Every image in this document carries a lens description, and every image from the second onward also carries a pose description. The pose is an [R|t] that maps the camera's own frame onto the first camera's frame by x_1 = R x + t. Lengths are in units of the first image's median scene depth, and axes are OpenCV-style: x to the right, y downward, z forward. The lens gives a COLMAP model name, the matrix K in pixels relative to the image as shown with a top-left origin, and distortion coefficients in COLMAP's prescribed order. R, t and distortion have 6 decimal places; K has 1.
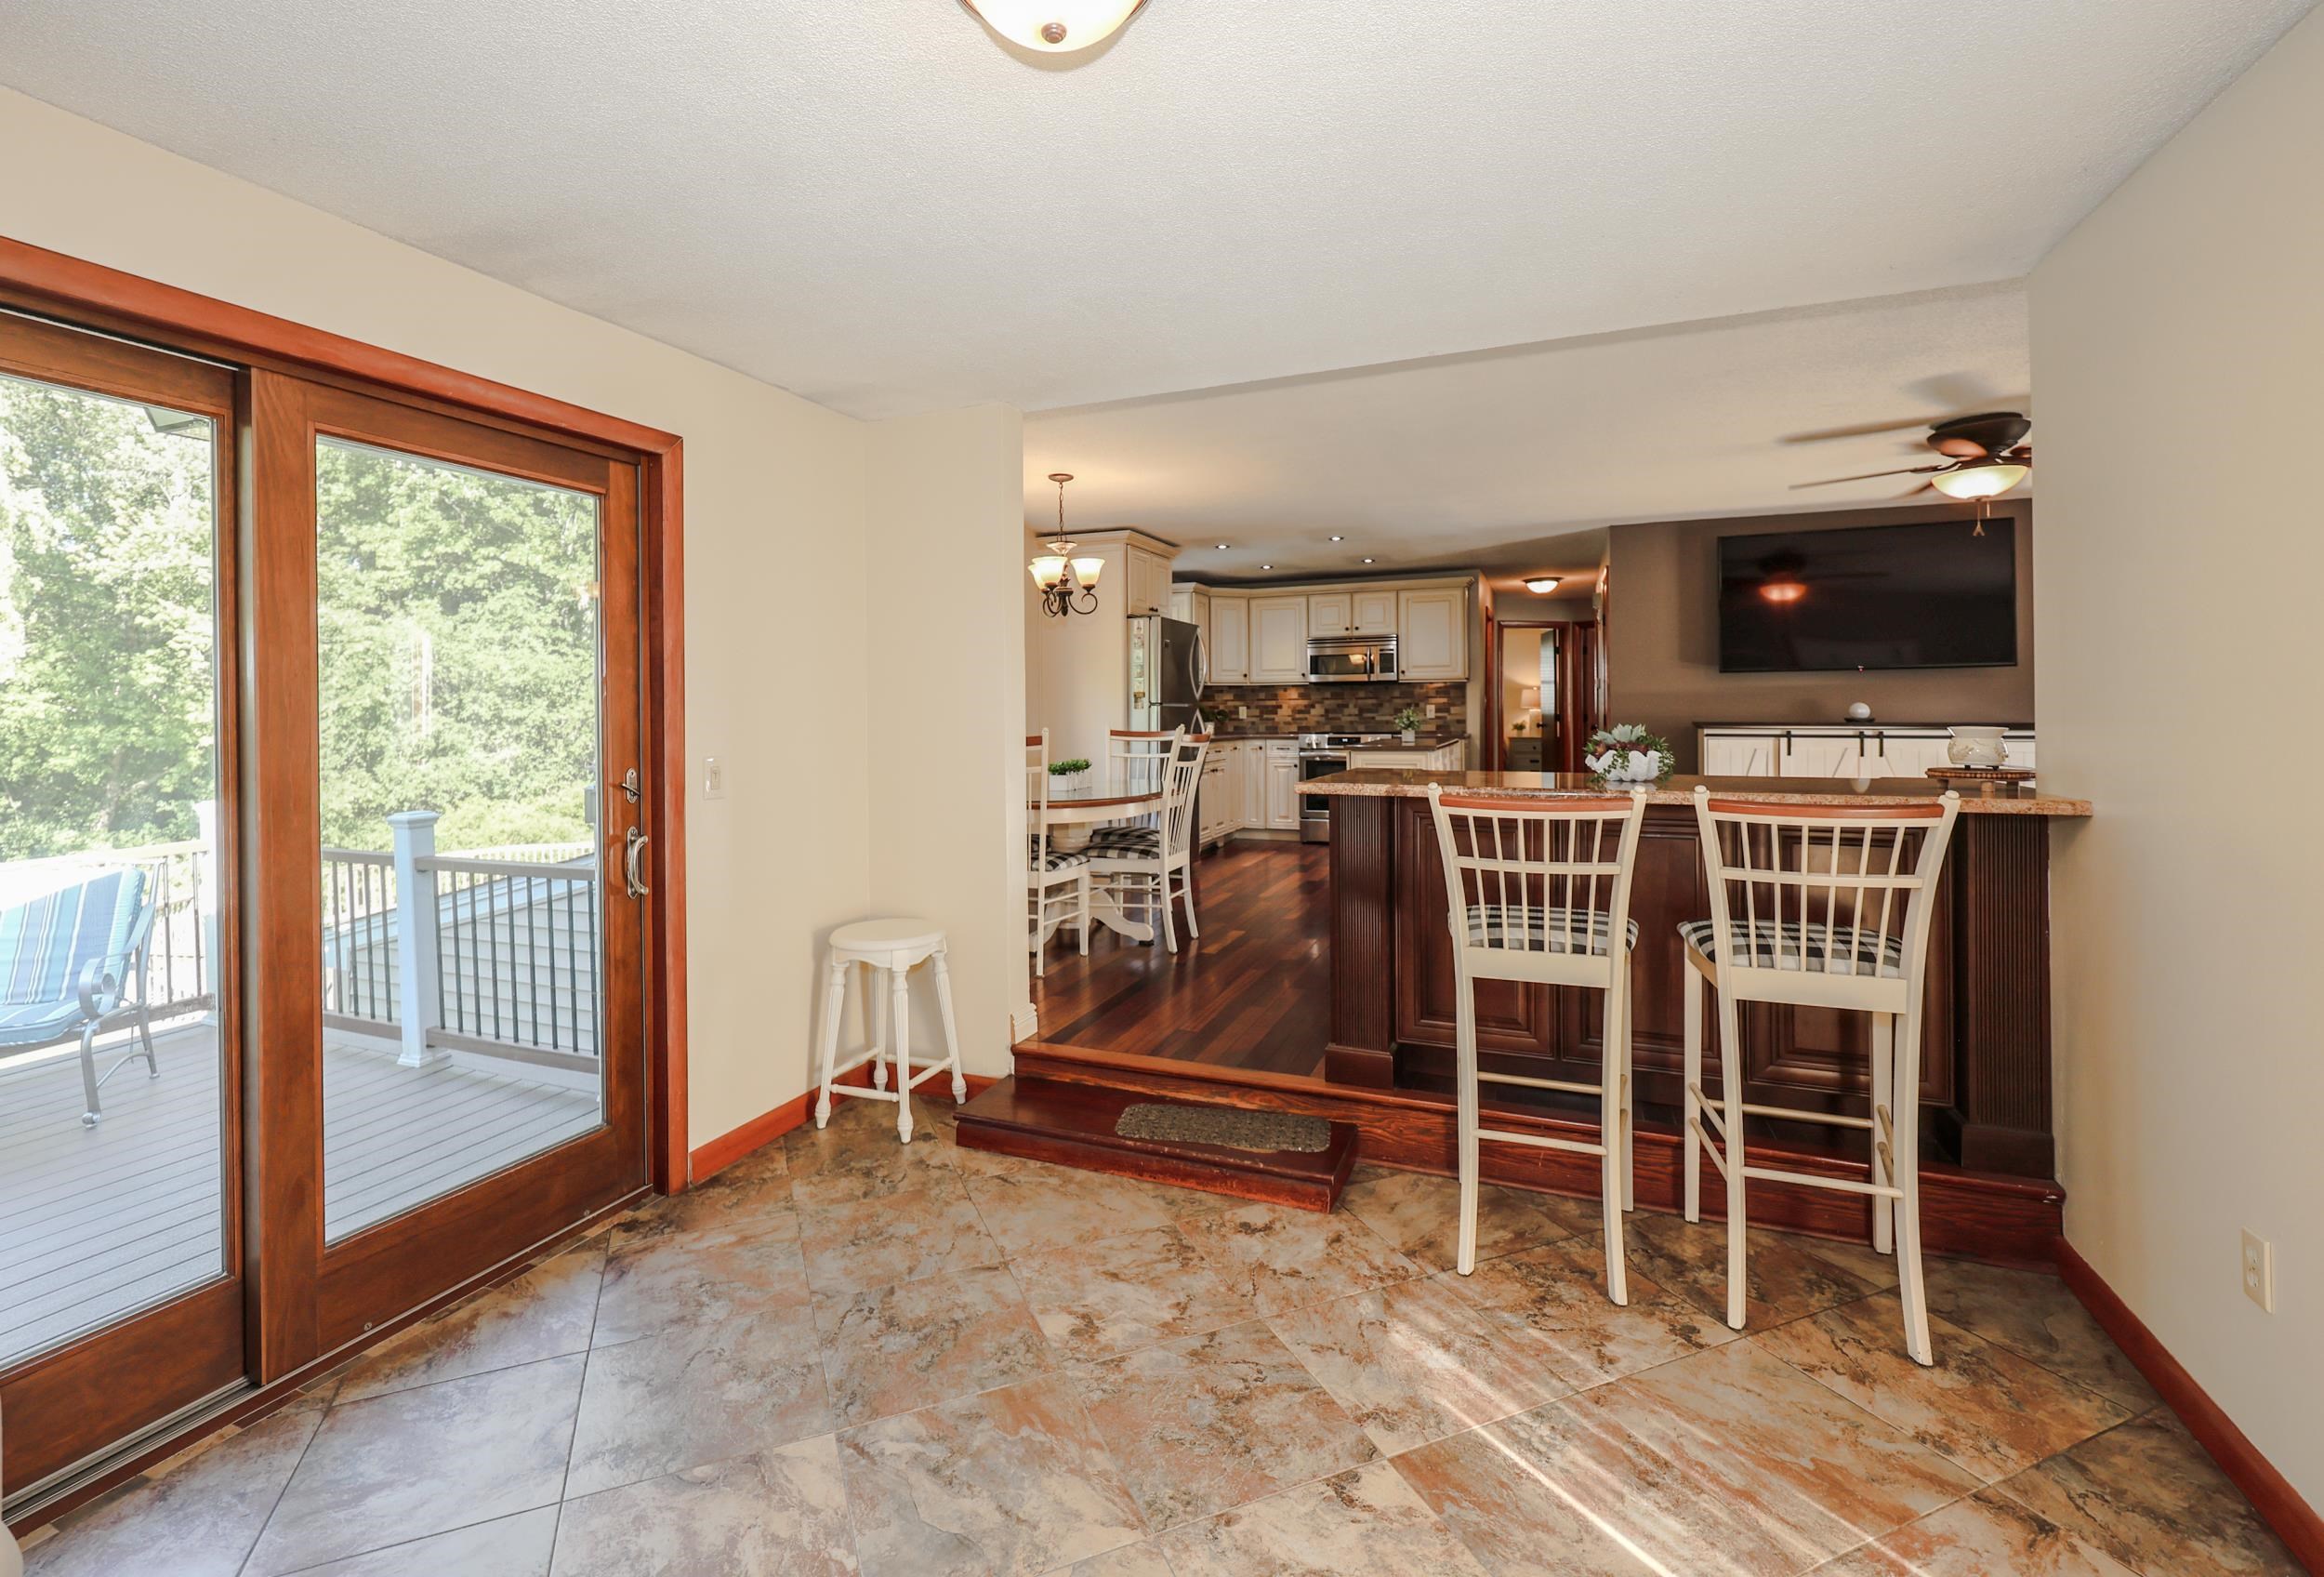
lens RADIAL K [[1038.0, 0, 1145.9], [0, 1038.0, 707.4], [0, 0, 1]] dist [-0.001728, -0.000031]
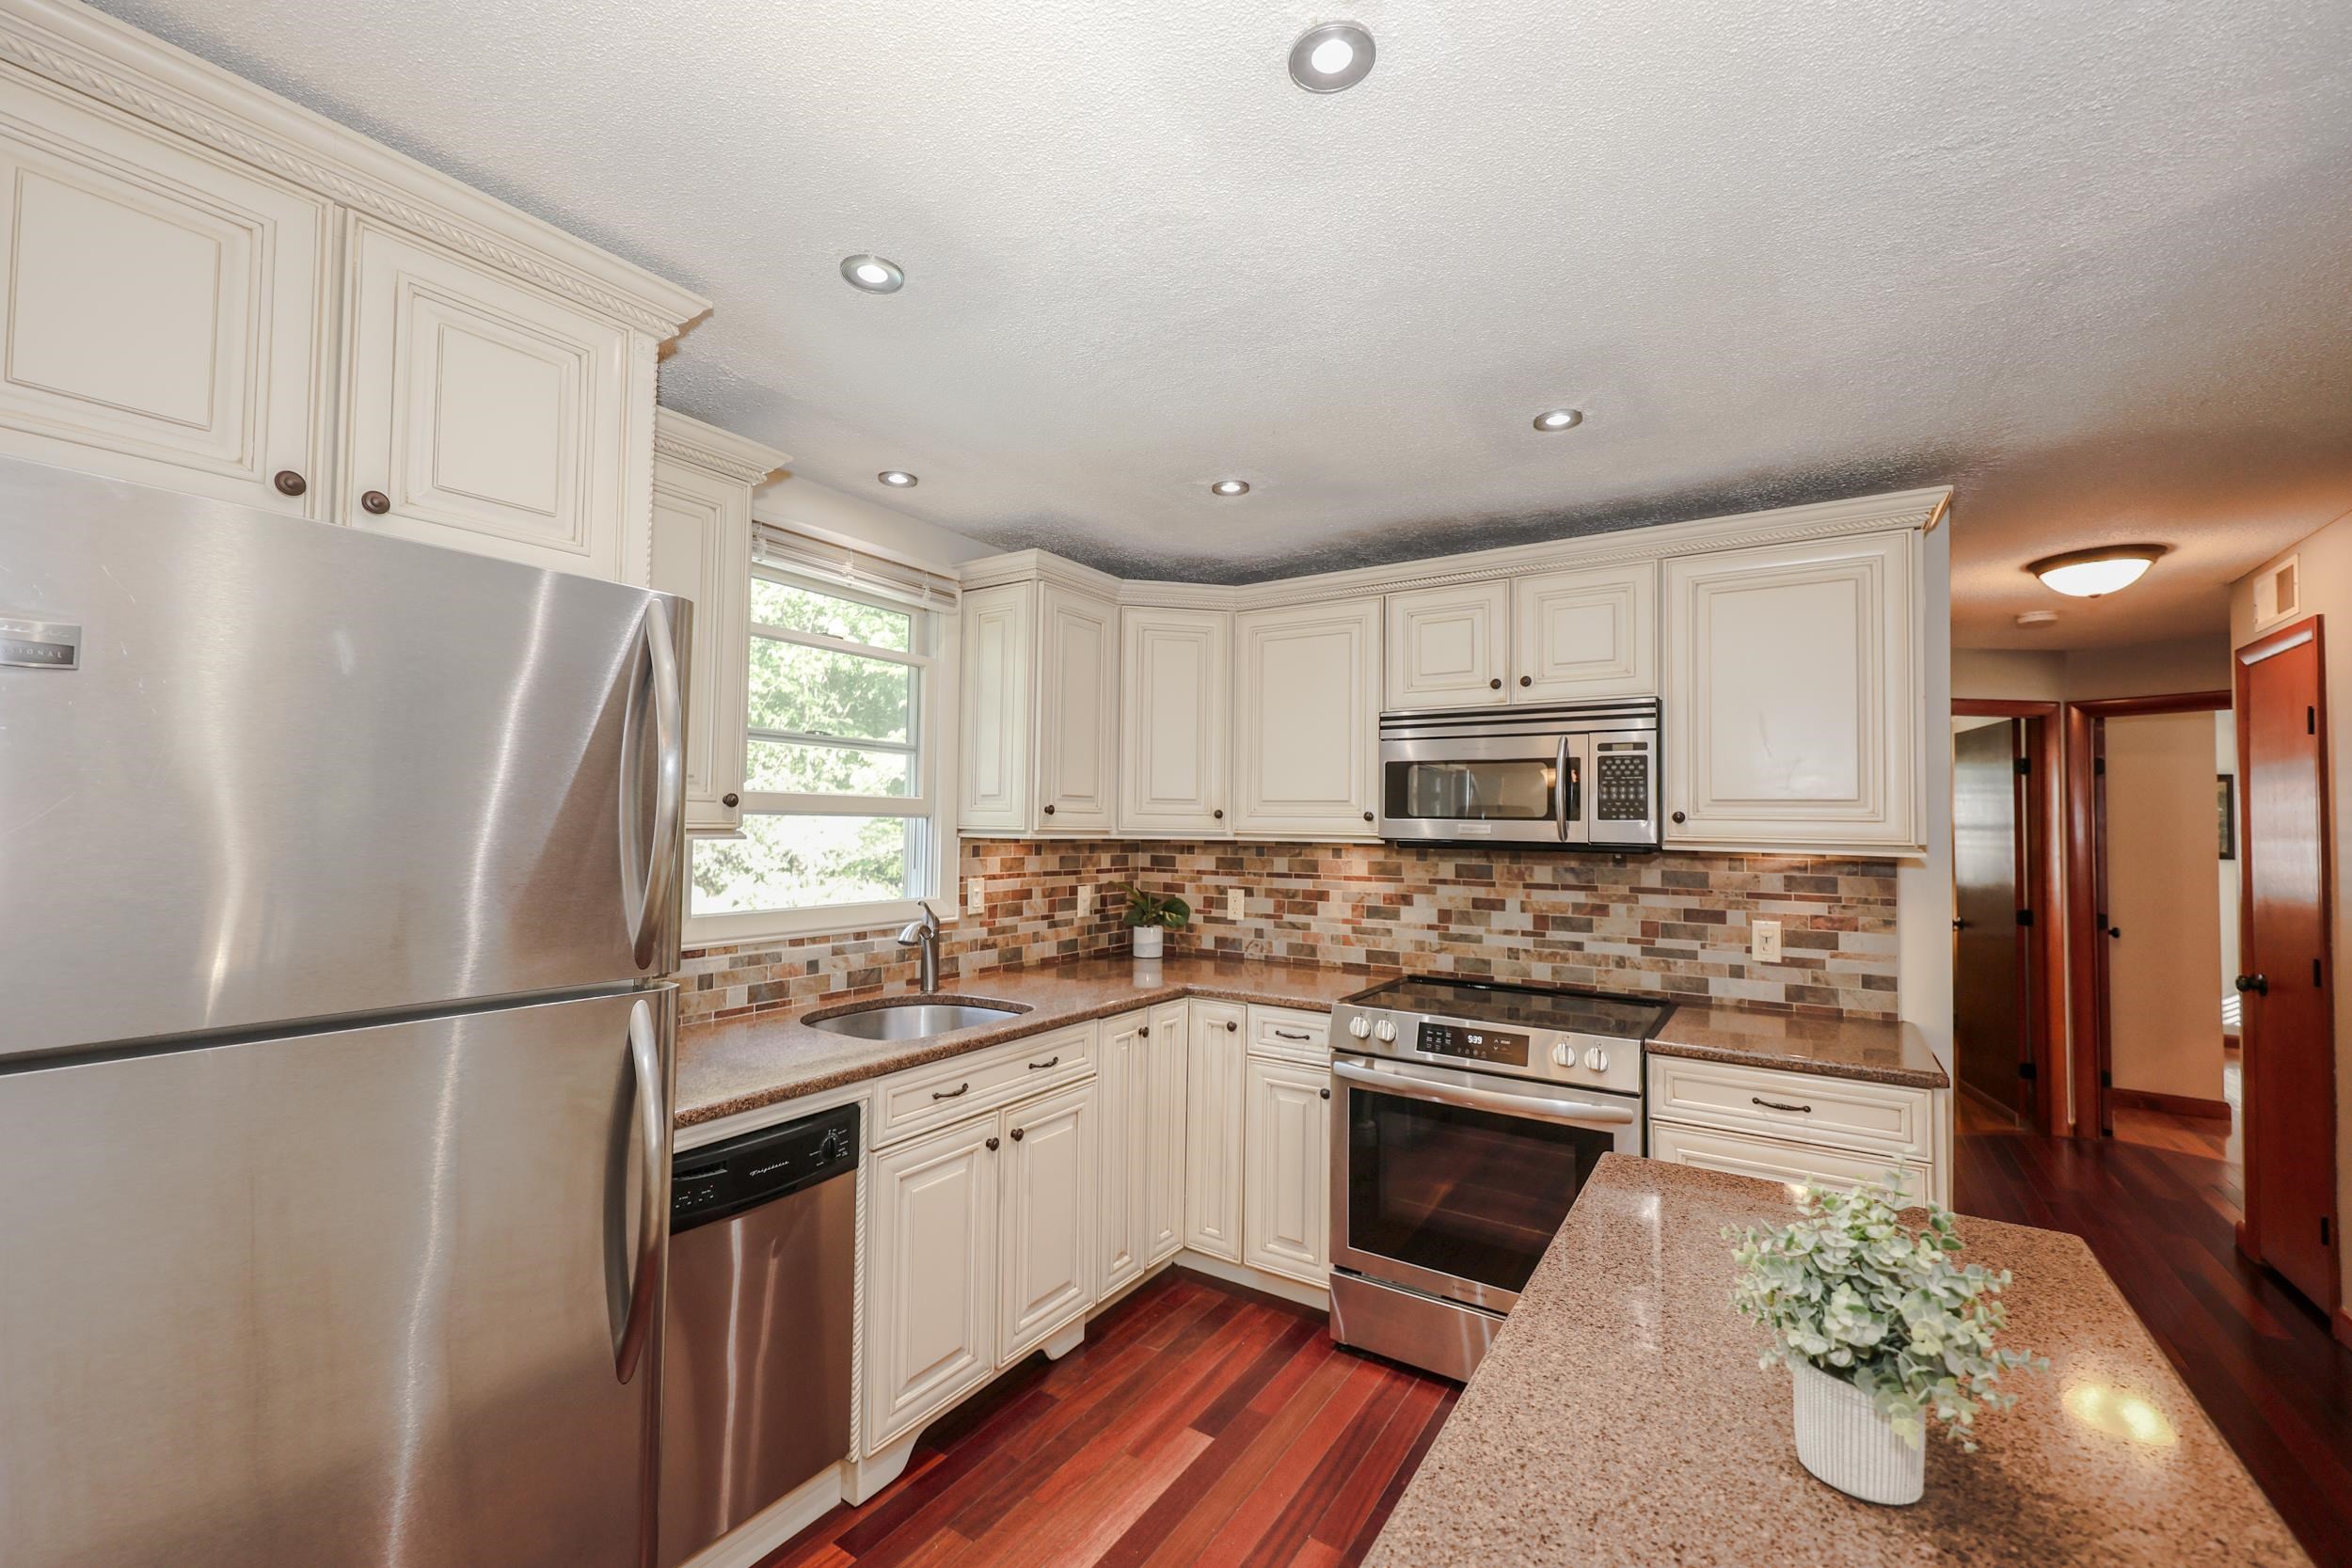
lens RADIAL K [[966.8, 0, 1165.7], [0, 966.8, 791.0], [0, 0, 1]] dist [-0.001544, 0.000713]
pose [[0.981202, 0.016307, -0.192293, 0.148038], [-0.023280, 0.999149, -0.034061, -0.027789], [0.191574, 0.037897, 0.980746, 0.667075]]
